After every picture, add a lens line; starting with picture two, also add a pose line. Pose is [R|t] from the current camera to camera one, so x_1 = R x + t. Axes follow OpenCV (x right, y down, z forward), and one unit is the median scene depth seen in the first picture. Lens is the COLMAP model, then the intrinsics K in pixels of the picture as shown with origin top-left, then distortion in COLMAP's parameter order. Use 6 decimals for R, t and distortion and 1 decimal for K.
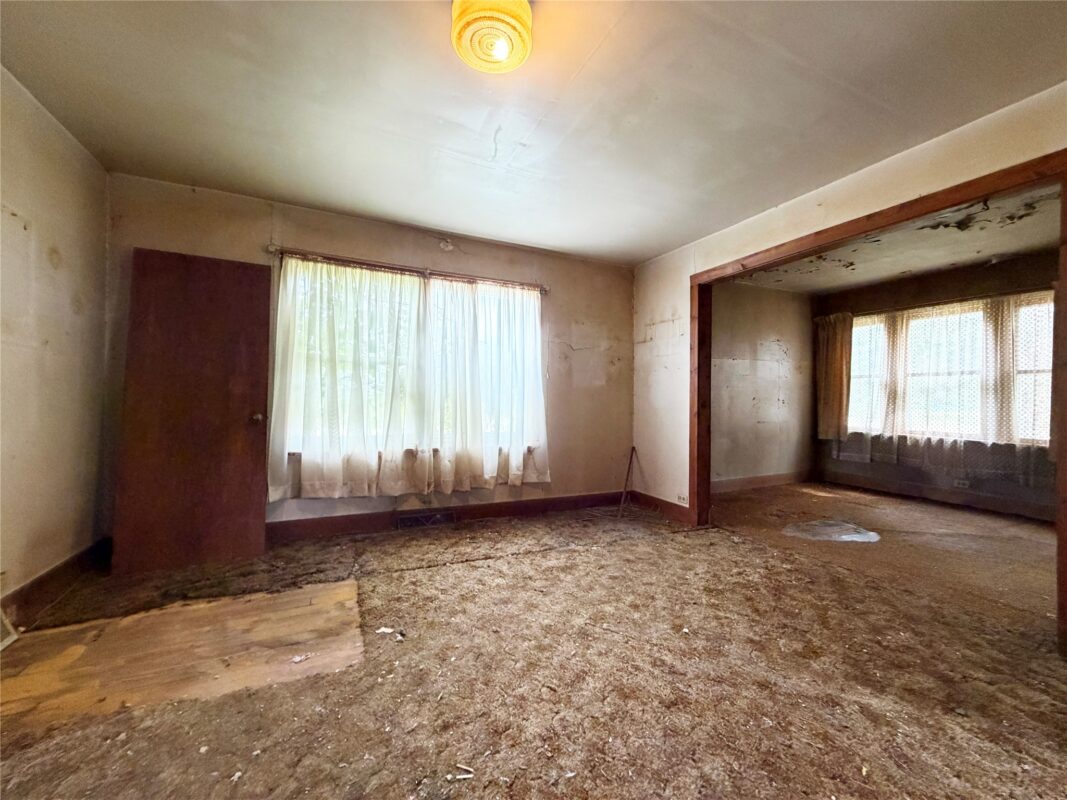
lens RADIAL K [[432.3, 0, 531.2], [0, 432.3, 400.7], [0, 0, 1]] dist [0.000691, 0.000151]
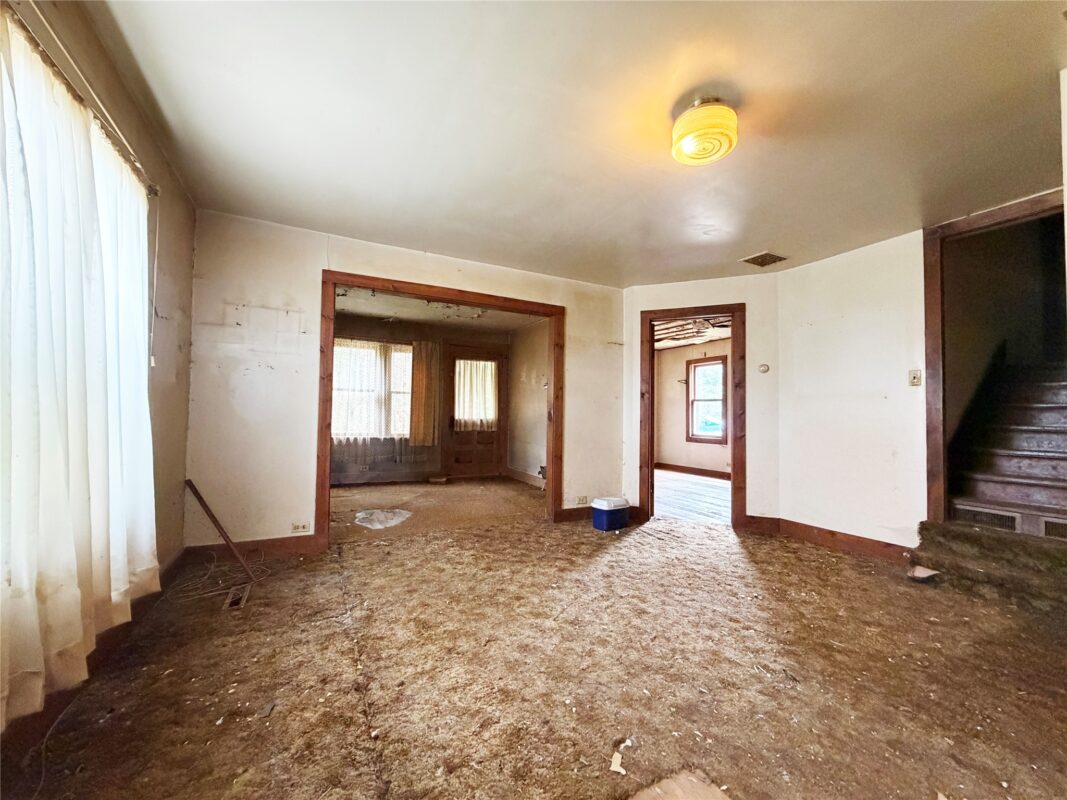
lens RADIAL K [[432.3, 0, 531.2], [0, 432.3, 400.7], [0, 0, 1]] dist [0.000691, 0.000151]
pose [[-0.060634, 0.022353, 0.997910, -0.706704], [-0.011703, 0.999665, -0.023103, -0.006123], [-0.998091, -0.013079, -0.060352, 0.830133]]
